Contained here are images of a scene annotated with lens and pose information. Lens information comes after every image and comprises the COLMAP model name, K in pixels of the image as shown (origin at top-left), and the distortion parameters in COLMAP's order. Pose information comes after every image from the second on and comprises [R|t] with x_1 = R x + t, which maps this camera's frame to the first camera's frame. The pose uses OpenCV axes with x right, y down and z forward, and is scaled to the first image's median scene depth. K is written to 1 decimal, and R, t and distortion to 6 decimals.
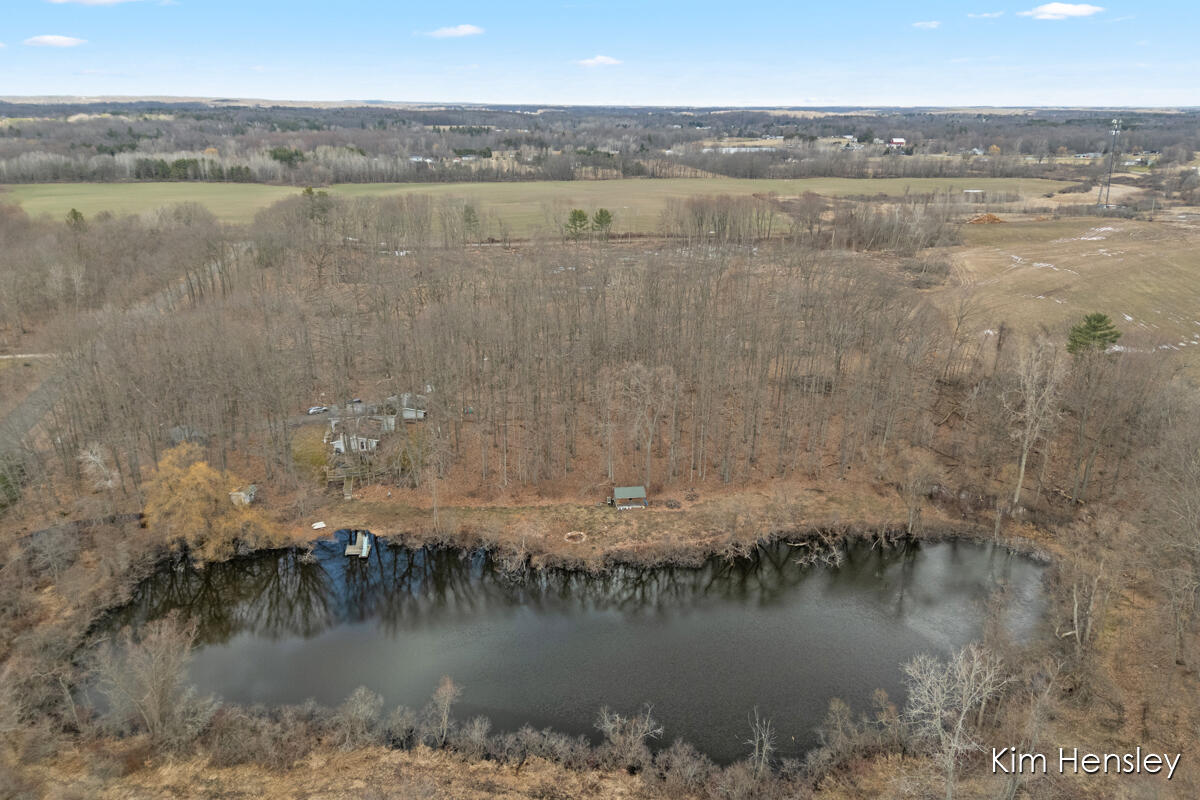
lens RADIAL K [[840.8, 0, 600.0], [0, 840.8, 400.0], [0, 0, 1]] dist [0.001119, -0.000047]
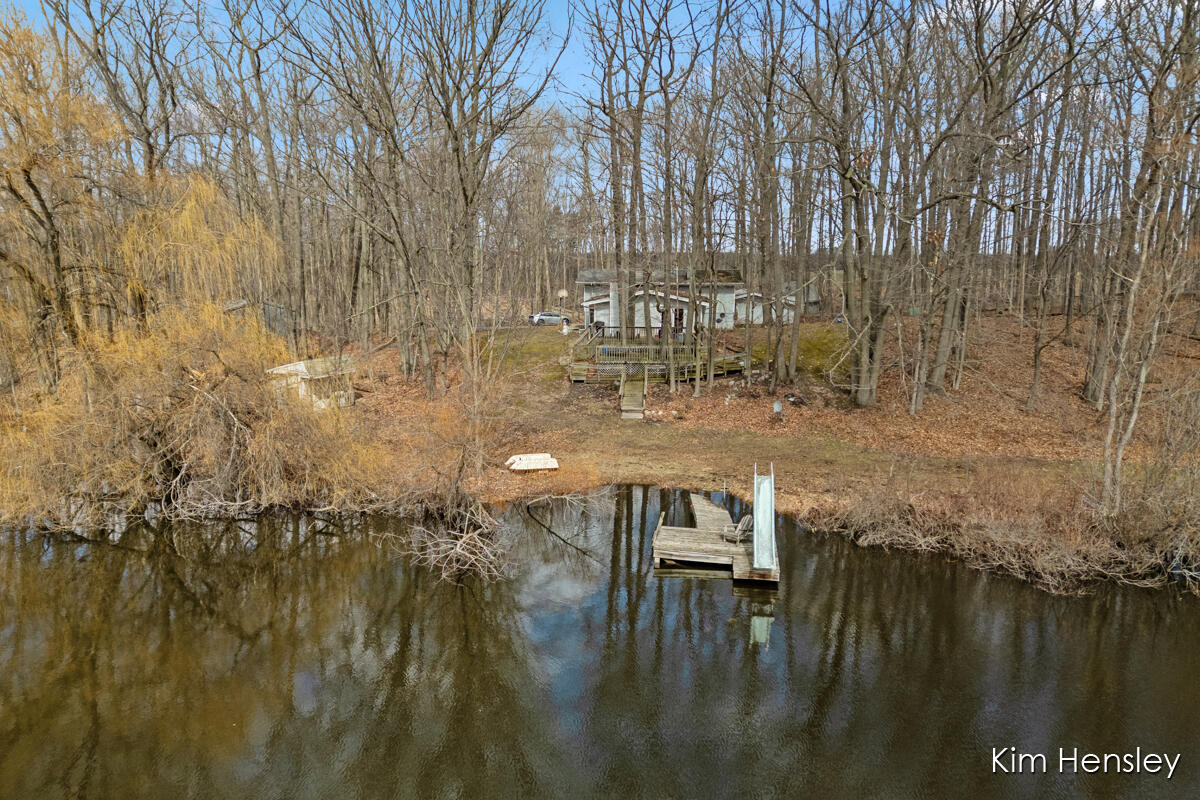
lens RADIAL K [[840.8, 0, 600.0], [0, 840.8, 400.0], [0, 0, 1]] dist [0.001119, -0.000047]
pose [[0.965385, 0.038566, -0.257963, -0.245799], [-0.078691, 0.985990, -0.147079, 0.161843], [0.248677, 0.162288, 0.954894, 0.746179]]
